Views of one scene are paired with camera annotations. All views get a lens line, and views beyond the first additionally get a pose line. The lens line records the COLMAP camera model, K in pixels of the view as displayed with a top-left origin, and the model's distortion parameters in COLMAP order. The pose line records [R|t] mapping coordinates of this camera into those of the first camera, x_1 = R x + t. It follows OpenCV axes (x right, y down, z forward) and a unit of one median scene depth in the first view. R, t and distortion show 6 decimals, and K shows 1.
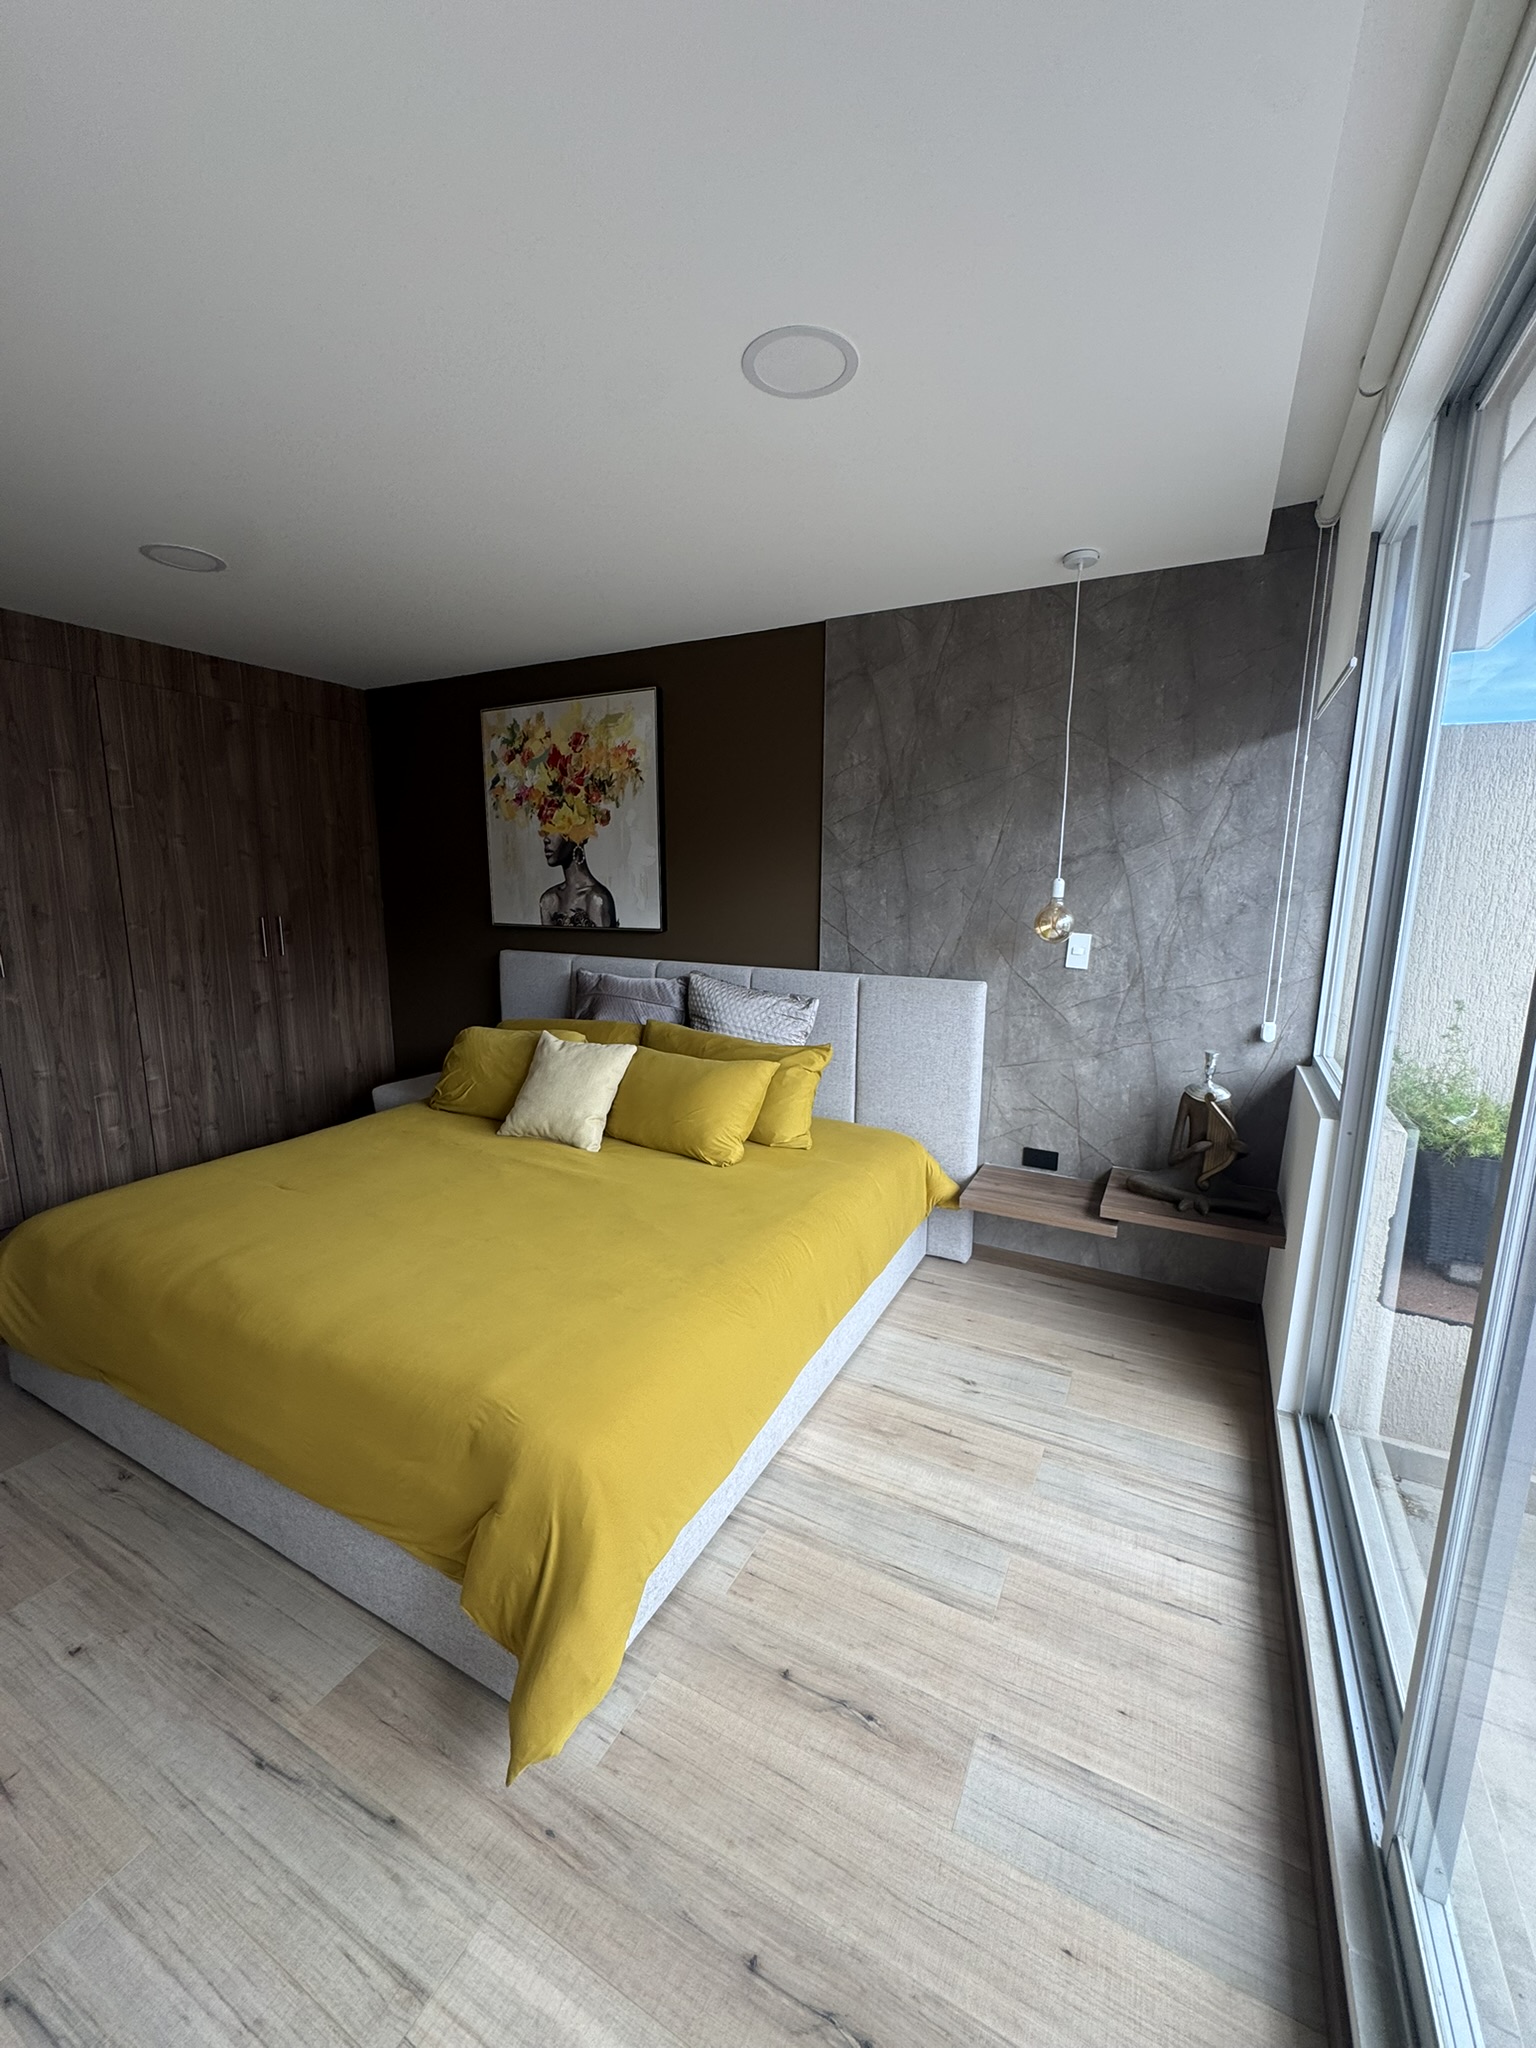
lens RADIAL K [[819.1, 0, 760.1], [0, 819.1, 1018.5], [0, 0, 1]] dist [-0.003158, -0.000129]
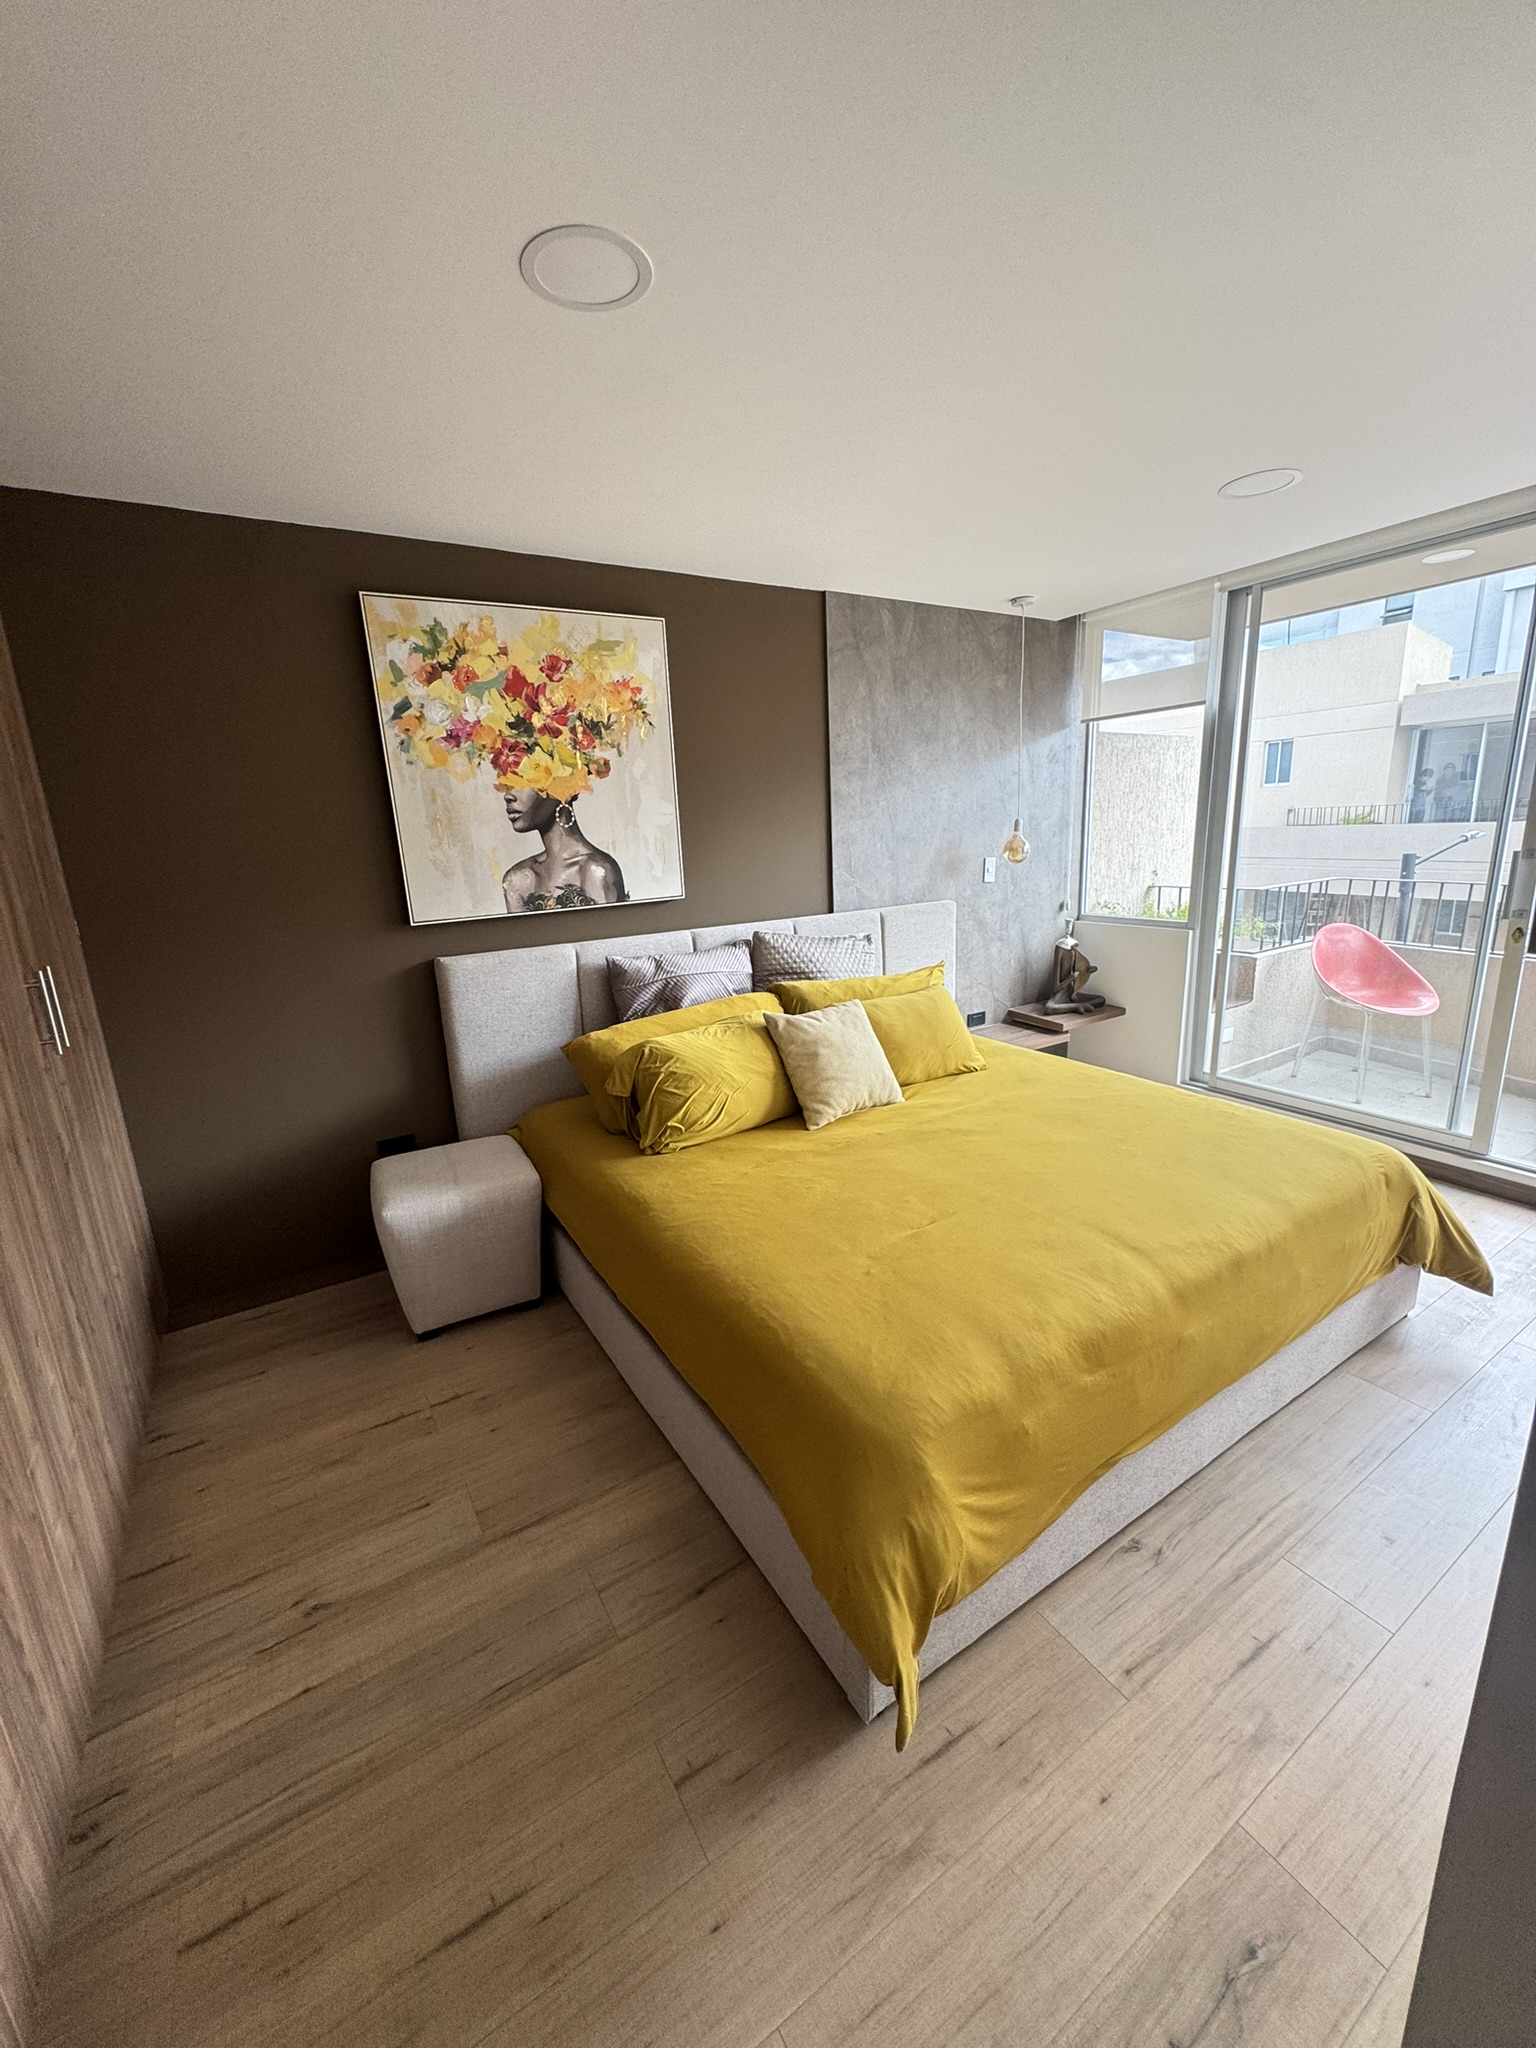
lens RADIAL K [[819.1, 0, 765.4], [0, 819.1, 1022.3], [0, 0, 1]] dist [-0.003158, -0.000129]
pose [[0.501146, -0.232459, 0.833556, -0.832229], [0.194831, 0.968823, 0.153046, -0.091434], [-0.843145, 0.085704, 0.530812, 0.442918]]
